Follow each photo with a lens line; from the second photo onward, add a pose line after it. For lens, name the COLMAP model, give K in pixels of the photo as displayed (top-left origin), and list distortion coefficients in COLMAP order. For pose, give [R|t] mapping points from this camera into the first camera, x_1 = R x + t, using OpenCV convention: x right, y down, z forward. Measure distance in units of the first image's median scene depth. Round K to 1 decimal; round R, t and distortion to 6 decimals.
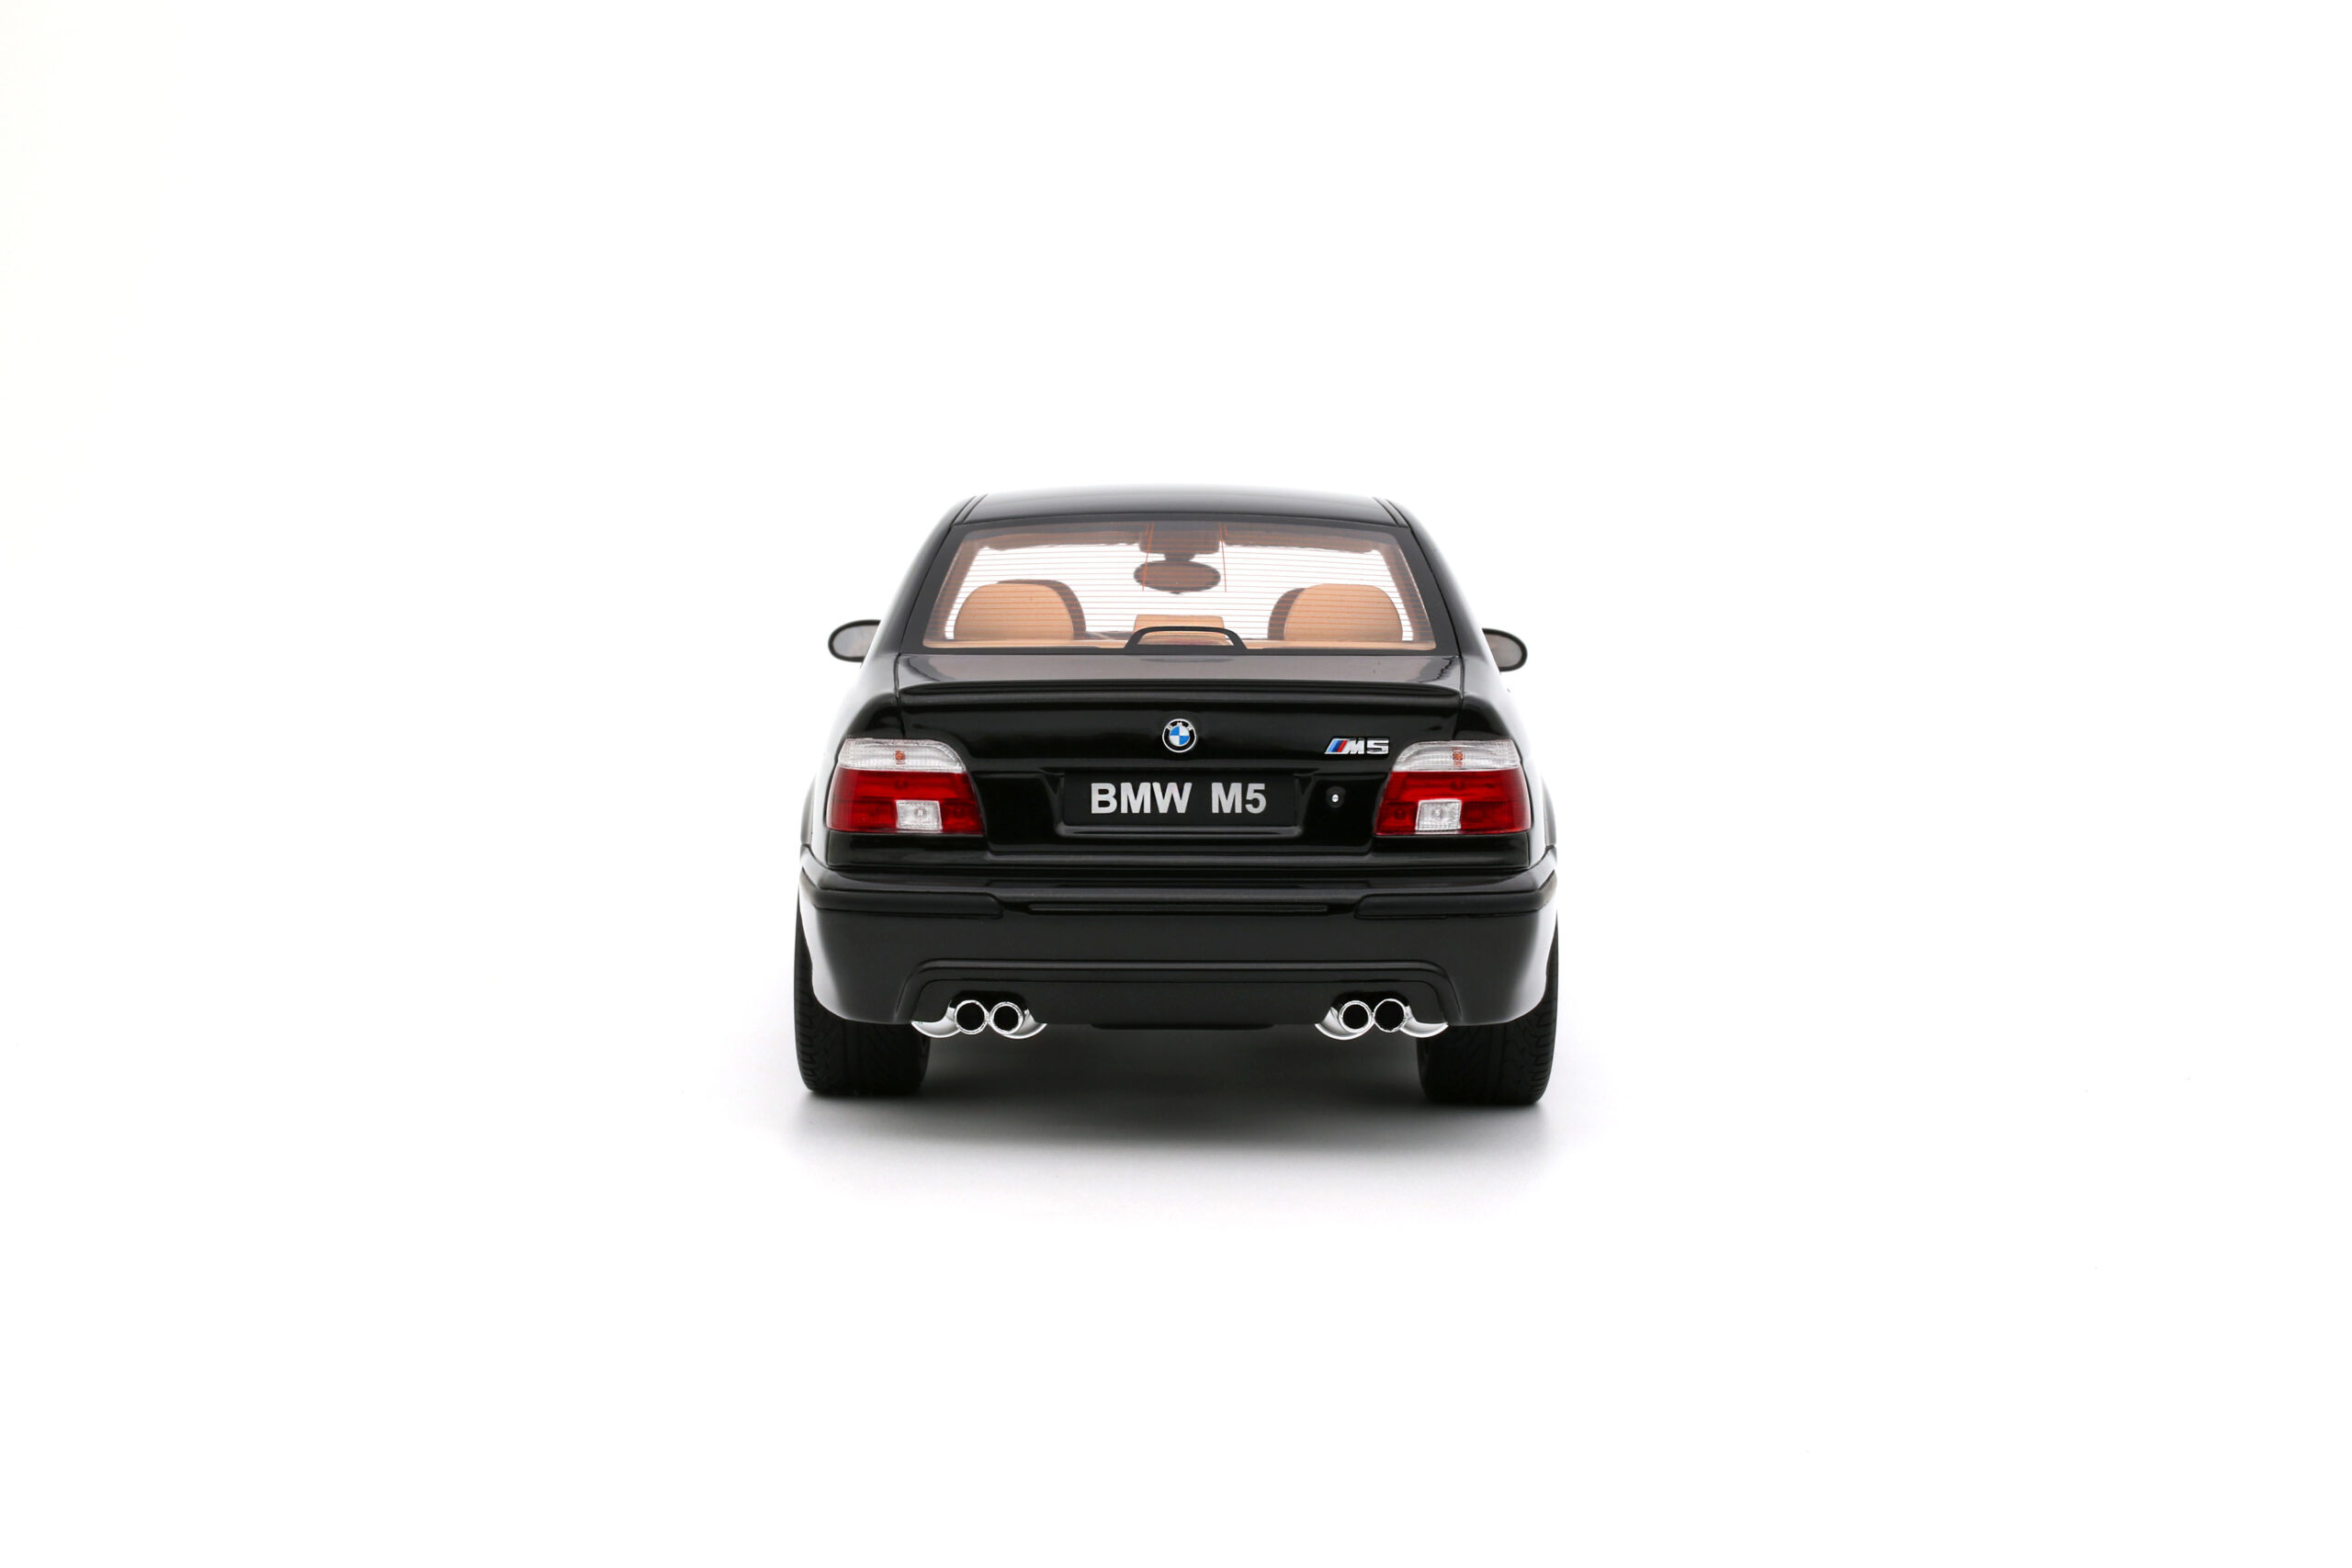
lens RADIAL K [[3991.1, 0, 1176.0], [0, 3991.1, 784.0], [0, 0, 1]] dist [-0.393741, -0.017119]
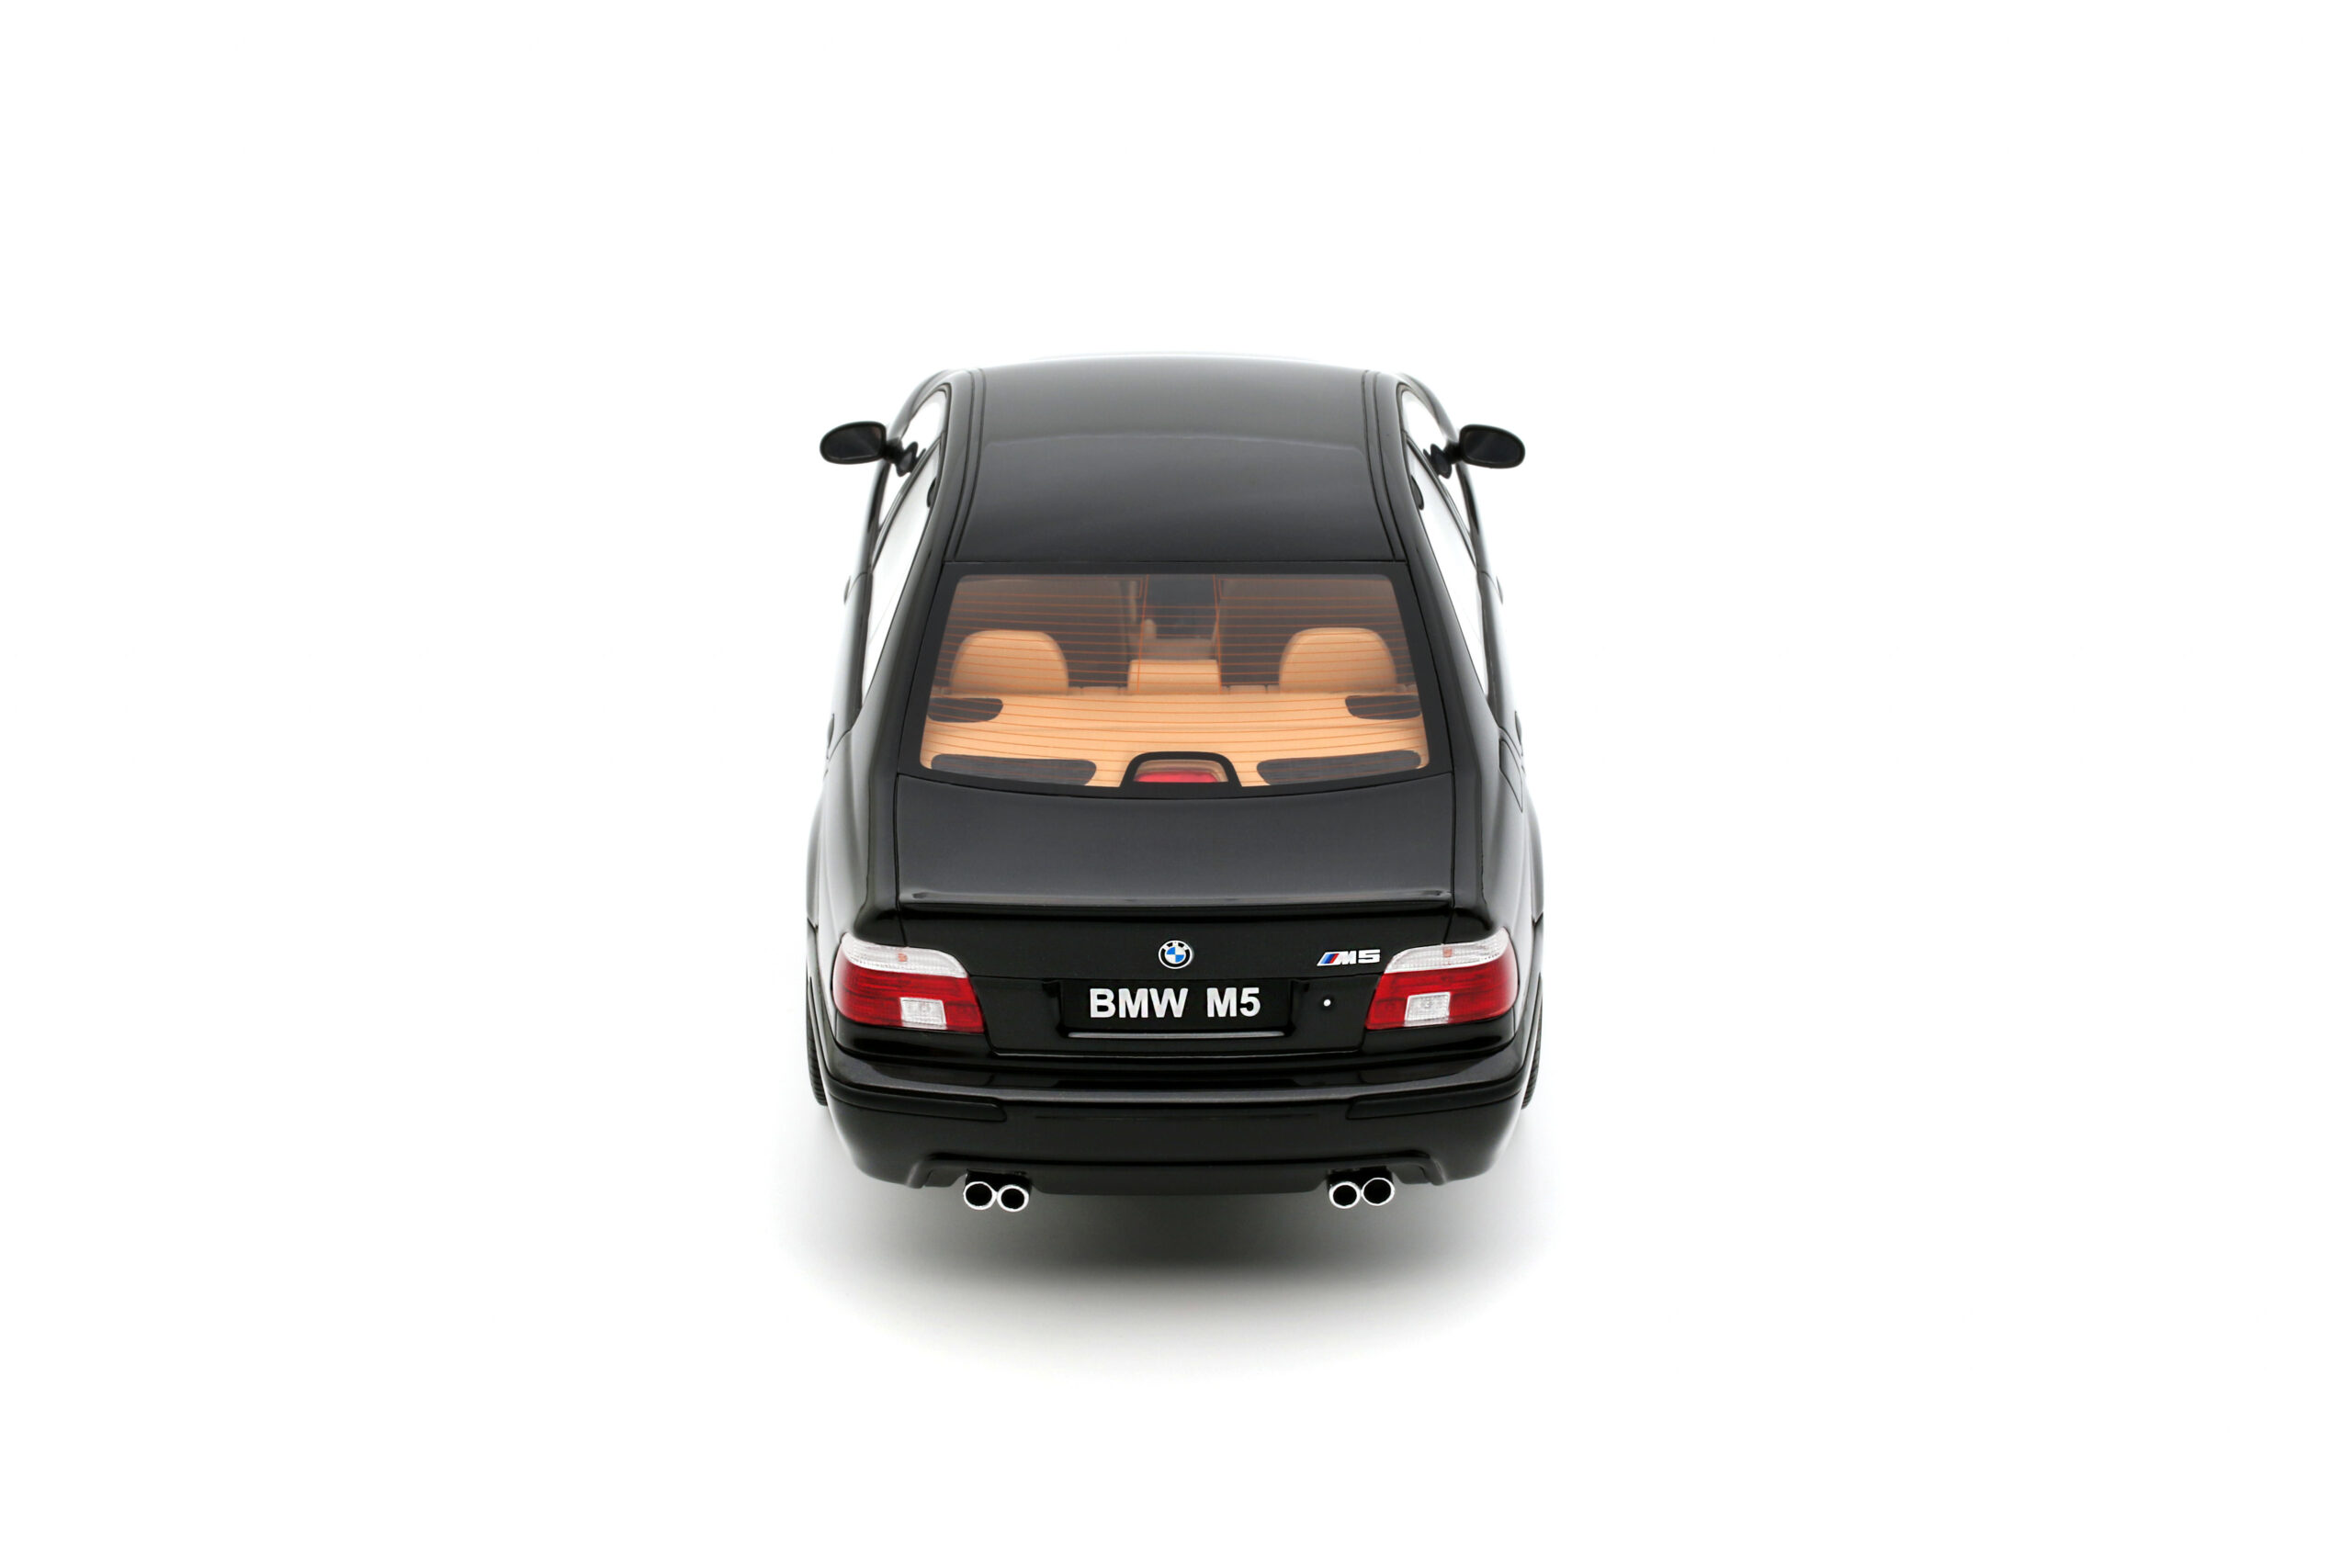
lens RADIAL K [[3991.1, 0, 1176.0], [0, 3991.1, 784.0], [0, 0, 1]] dist [-0.393741, -0.017119]
pose [[0.999963, -0.006895, -0.005068, 0.006492], [0.008230, 0.937004, 0.349223, -0.408559], [0.002341, -0.349252, 0.937026, 0.055738]]
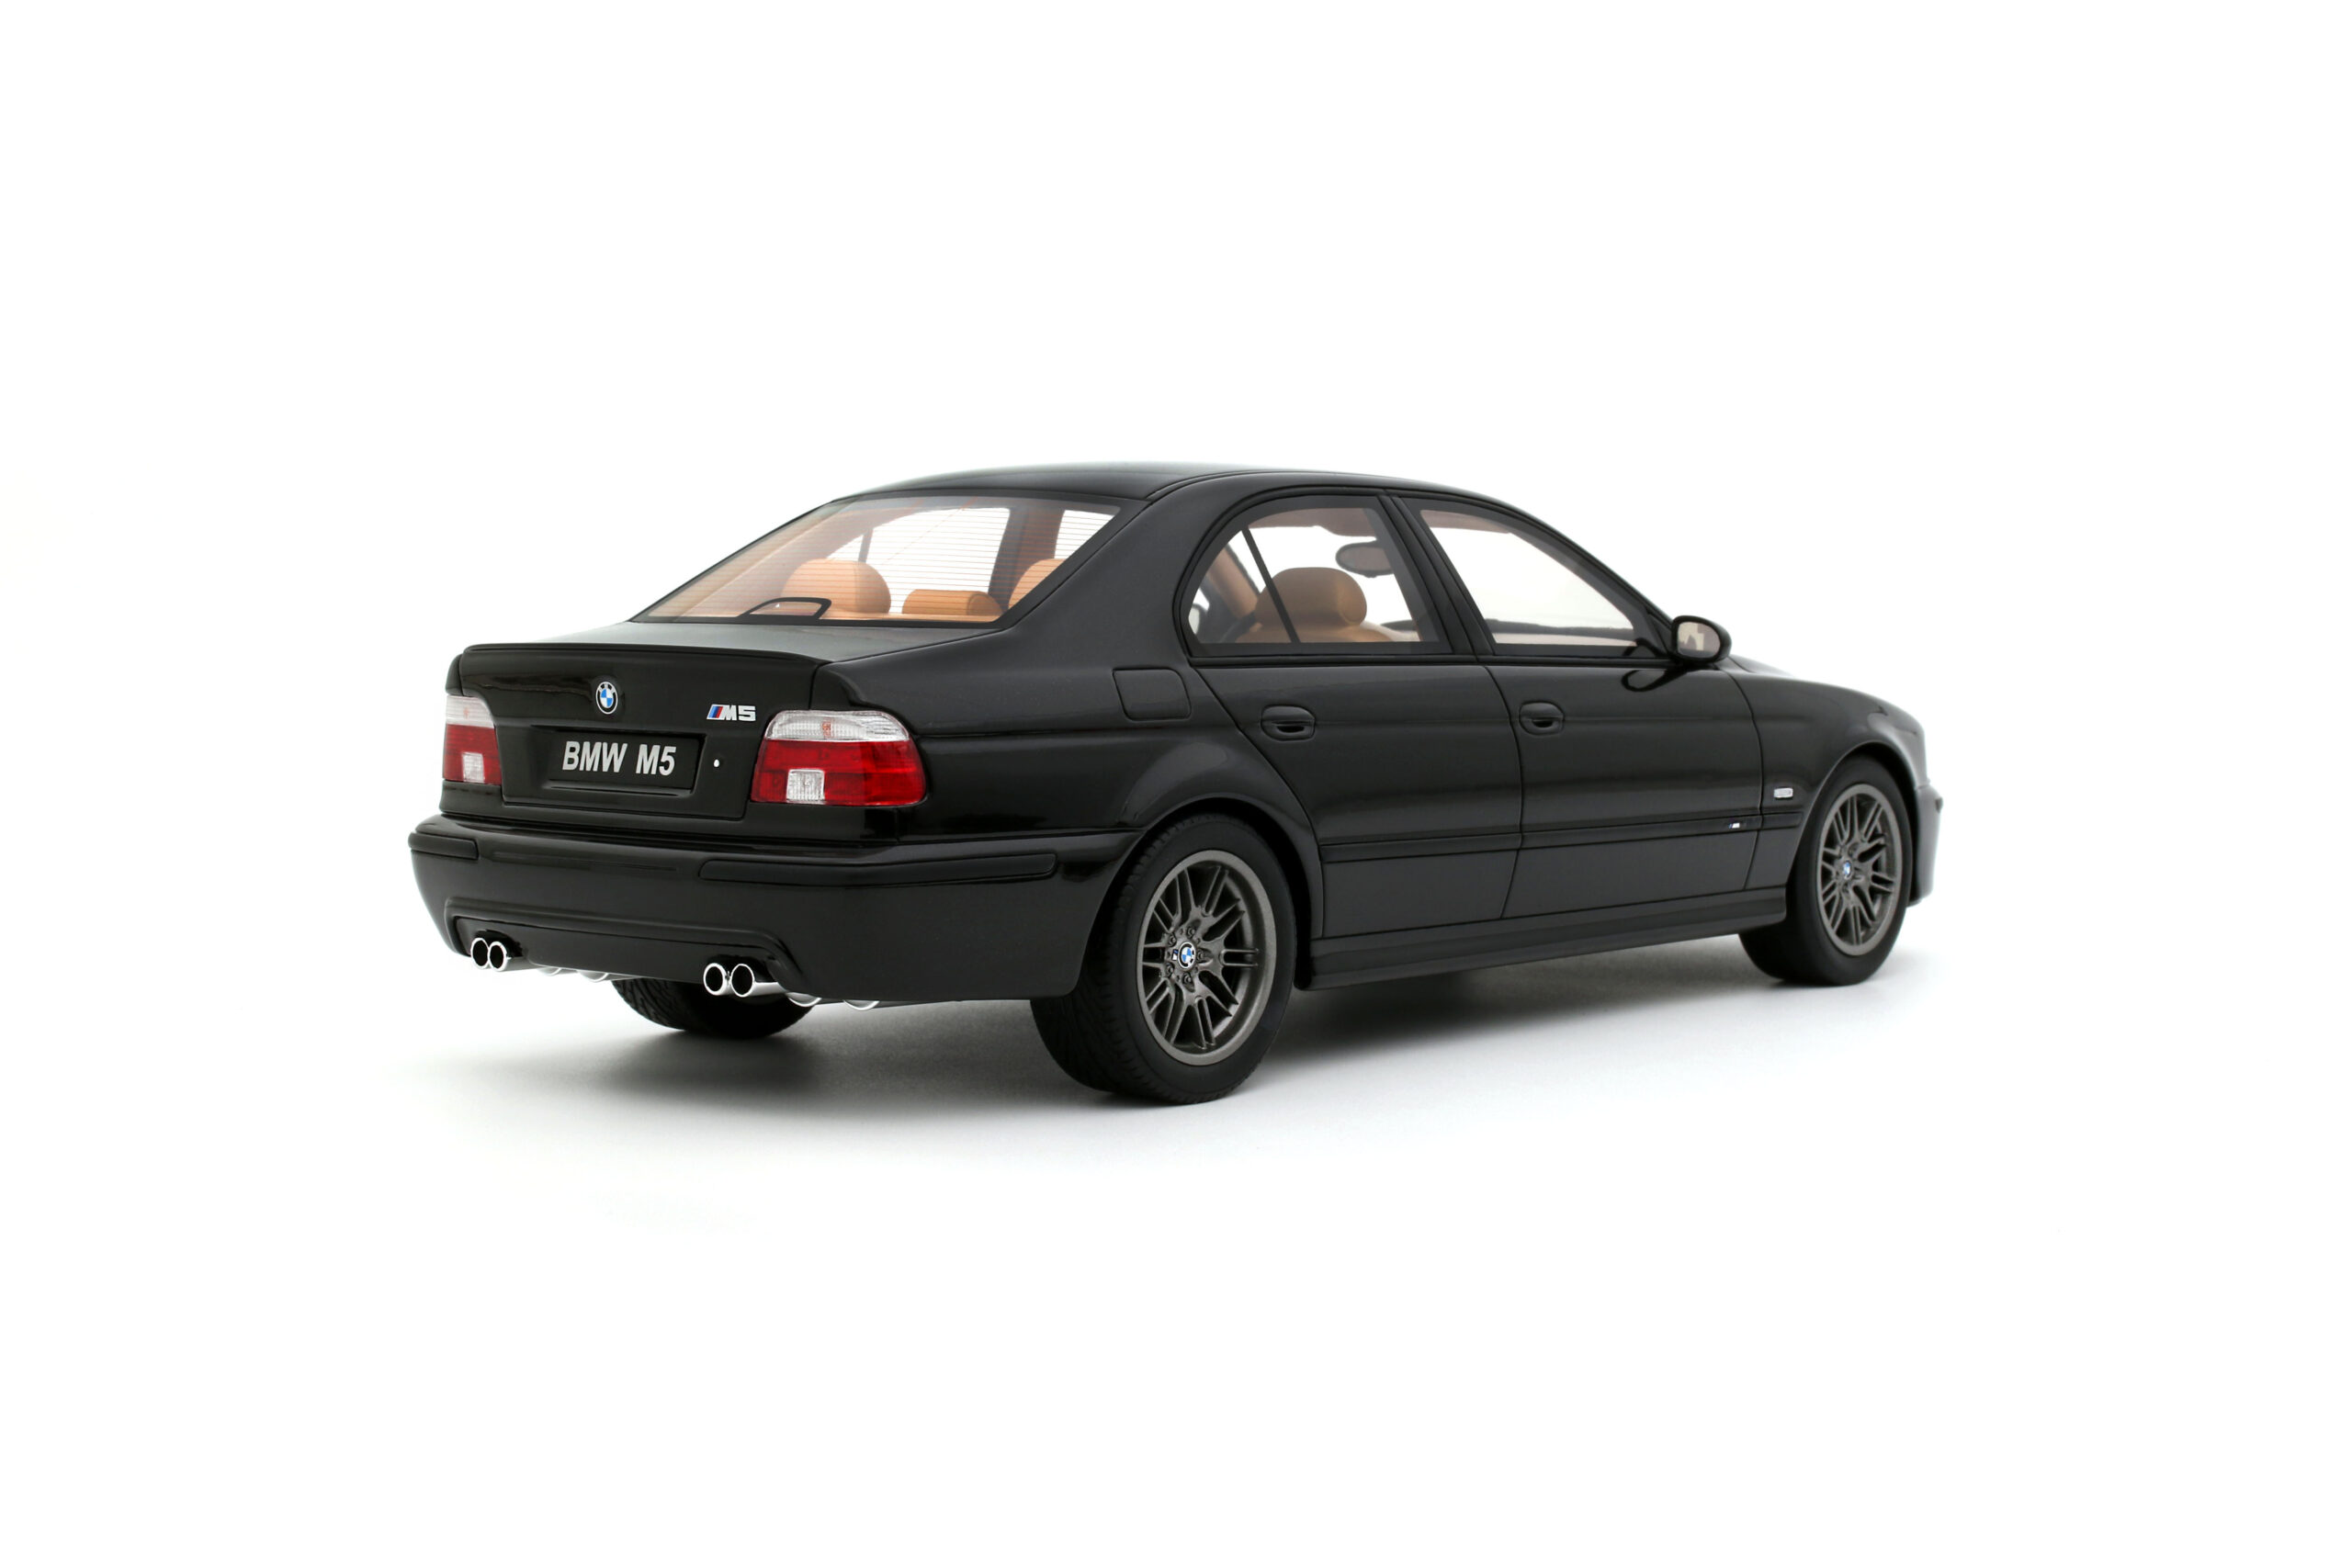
lens RADIAL K [[3991.1, 0, 1176.0], [0, 3991.1, 784.0], [0, 0, 1]] dist [-0.393741, -0.017119]
pose [[0.757666, 0.037878, -0.651543, 0.787887], [-0.050785, 0.998709, -0.000996, 0.003931], [0.650664, 0.033844, 0.758611, 0.308065]]
